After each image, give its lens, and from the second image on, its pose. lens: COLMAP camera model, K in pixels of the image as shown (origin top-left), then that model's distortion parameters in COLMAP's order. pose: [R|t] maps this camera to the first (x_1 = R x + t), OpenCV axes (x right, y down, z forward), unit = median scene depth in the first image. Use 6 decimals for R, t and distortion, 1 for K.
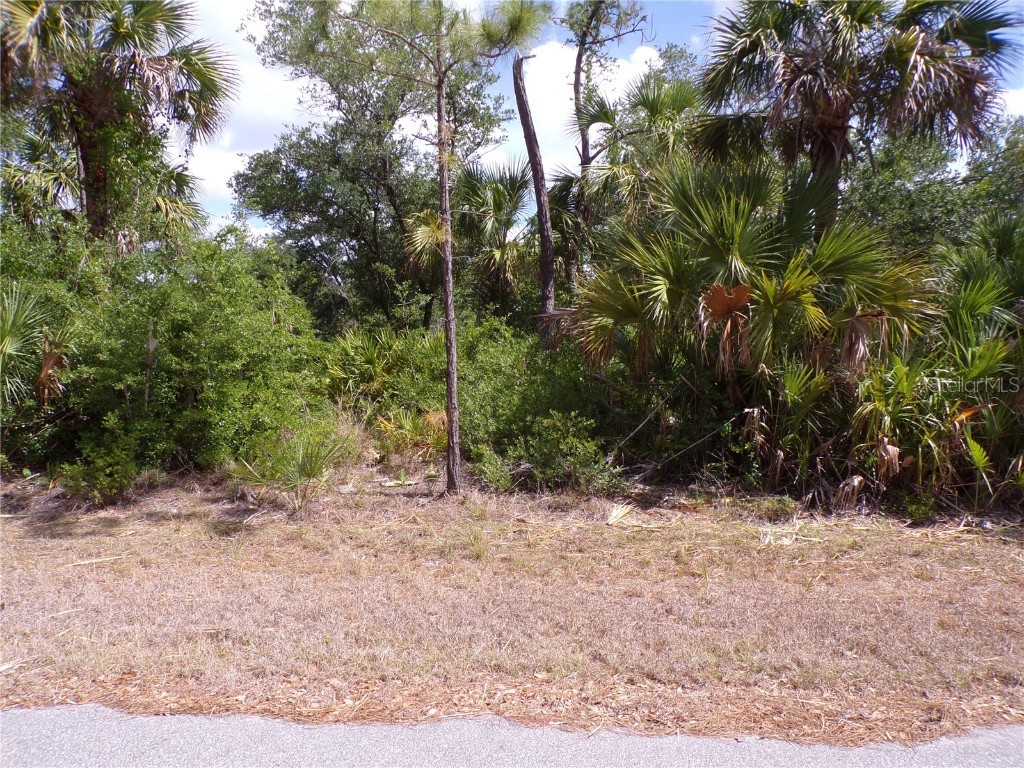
lens RADIAL K [[683.4, 0, 510.2], [0, 683.4, 388.4], [0, 0, 1]] dist [-0.028874, 0.028143]
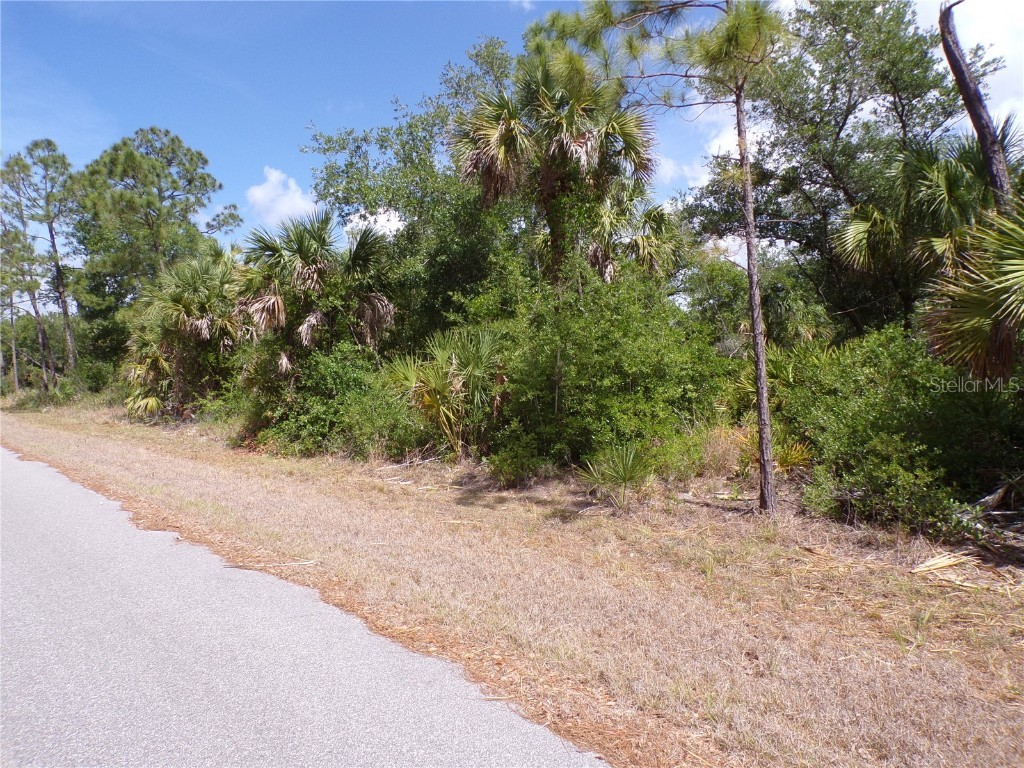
lens RADIAL K [[683.4, 0, 510.2], [0, 683.4, 388.4], [0, 0, 1]] dist [-0.028874, 0.028143]
pose [[0.686741, -0.001787, -0.726900, 0.371083], [-0.014221, 0.999773, -0.015893, -0.001299], [0.726763, 0.021252, 0.686559, 0.076960]]
